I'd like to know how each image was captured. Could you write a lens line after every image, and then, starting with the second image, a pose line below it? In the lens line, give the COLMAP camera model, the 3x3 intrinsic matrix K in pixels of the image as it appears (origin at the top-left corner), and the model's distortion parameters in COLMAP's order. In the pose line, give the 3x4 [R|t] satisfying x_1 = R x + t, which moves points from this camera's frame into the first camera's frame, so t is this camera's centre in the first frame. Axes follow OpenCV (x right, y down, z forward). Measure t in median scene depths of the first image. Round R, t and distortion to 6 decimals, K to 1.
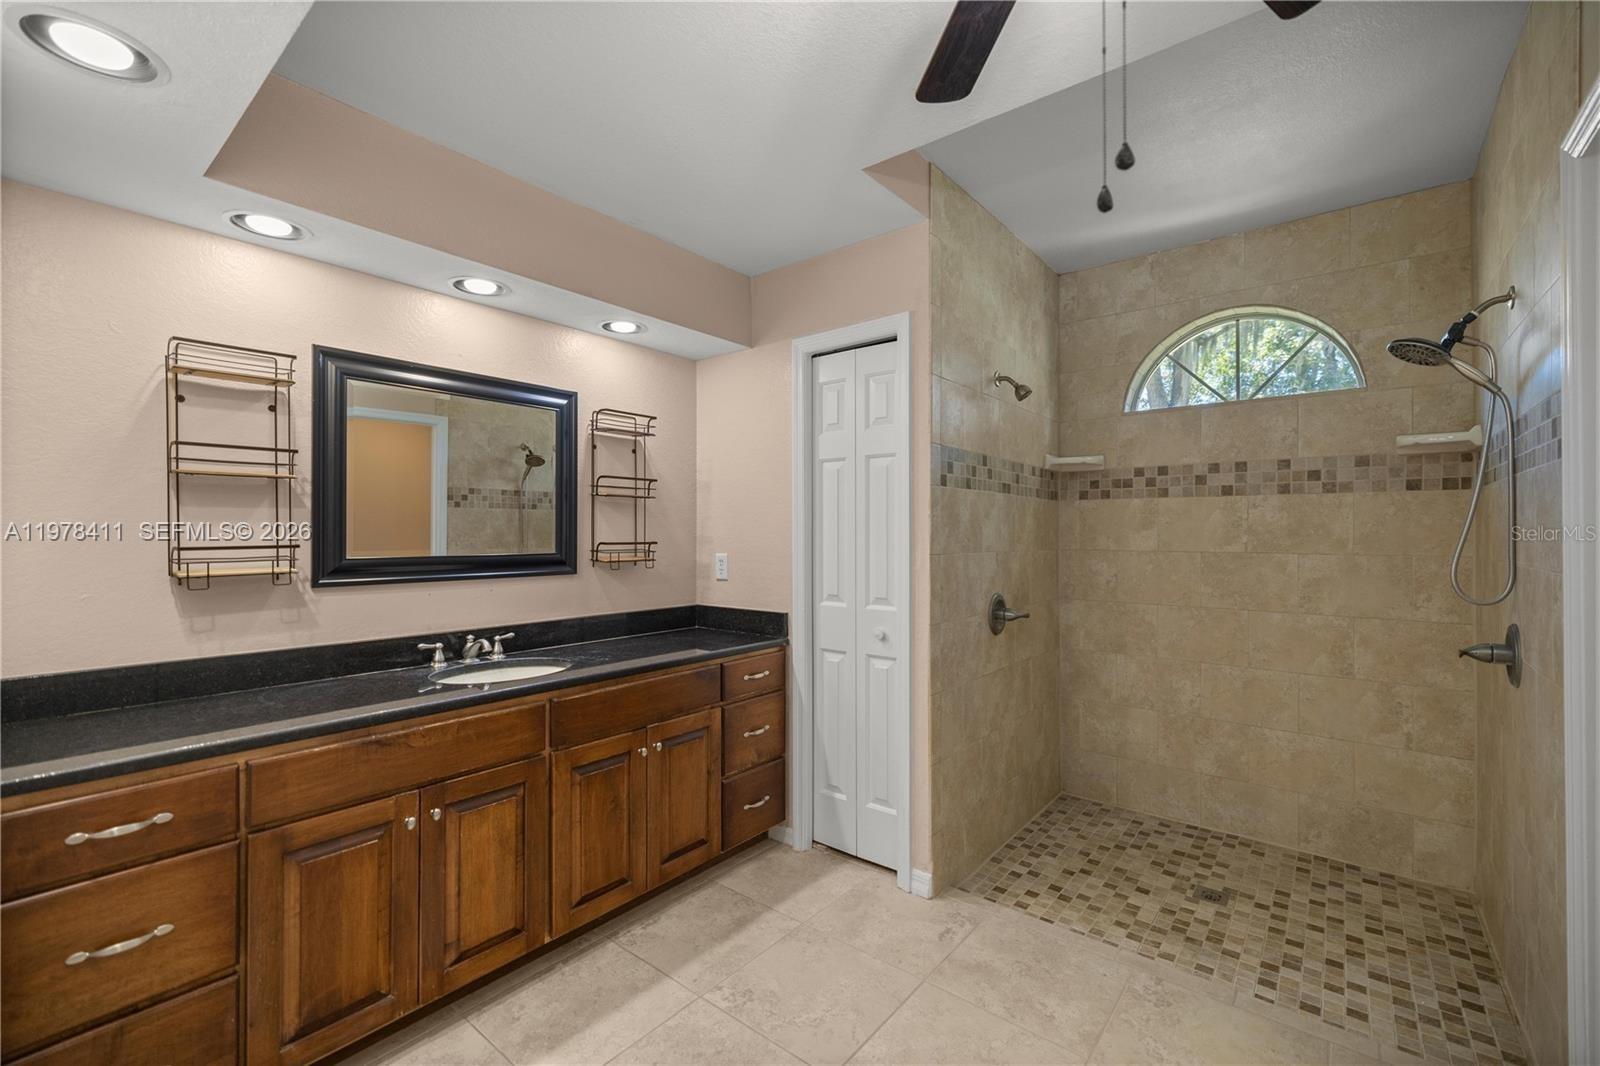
lens RADIAL K [[673.5, 0, 792.3], [0, 673.5, 530.7], [0, 0, 1]] dist [0.001035, -0.000171]
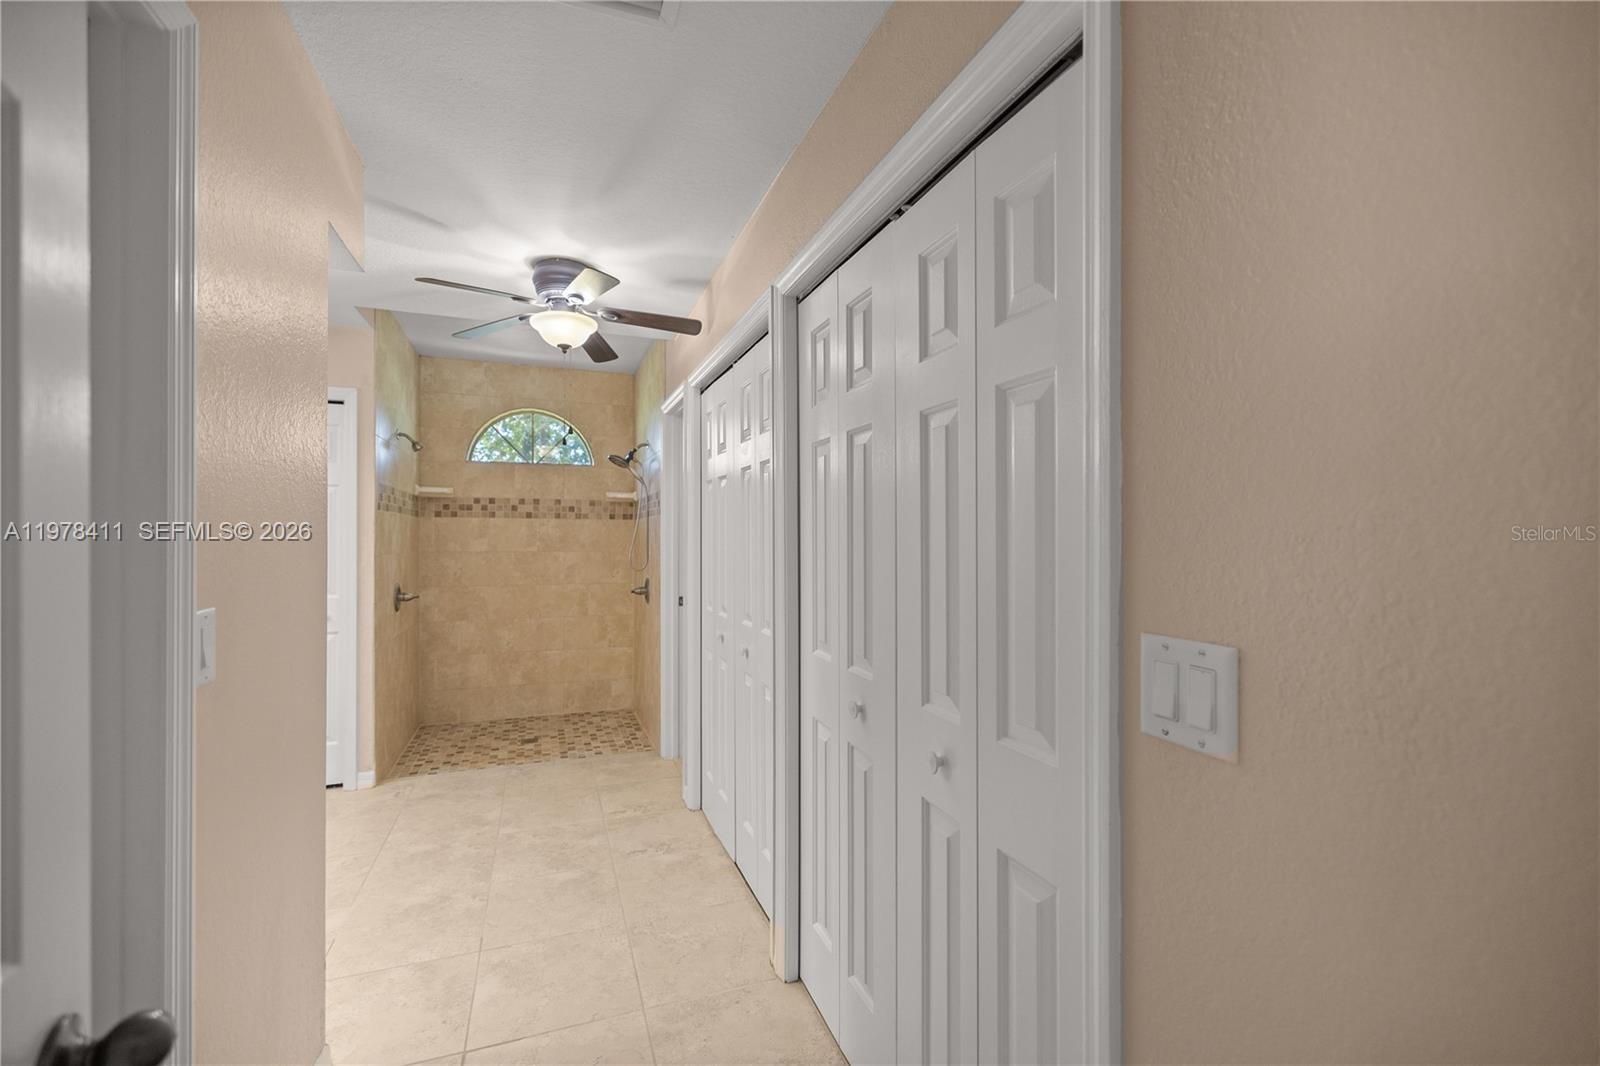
lens RADIAL K [[673.5, 0, 798.3], [0, 673.5, 533.8], [0, 0, 1]] dist [0.001035, -0.000171]
pose [[0.498528, 0.004090, 0.866864, -0.528187], [-0.004565, 0.999987, -0.002093, -0.013279], [-0.866861, -0.002914, 0.498541, -0.472009]]
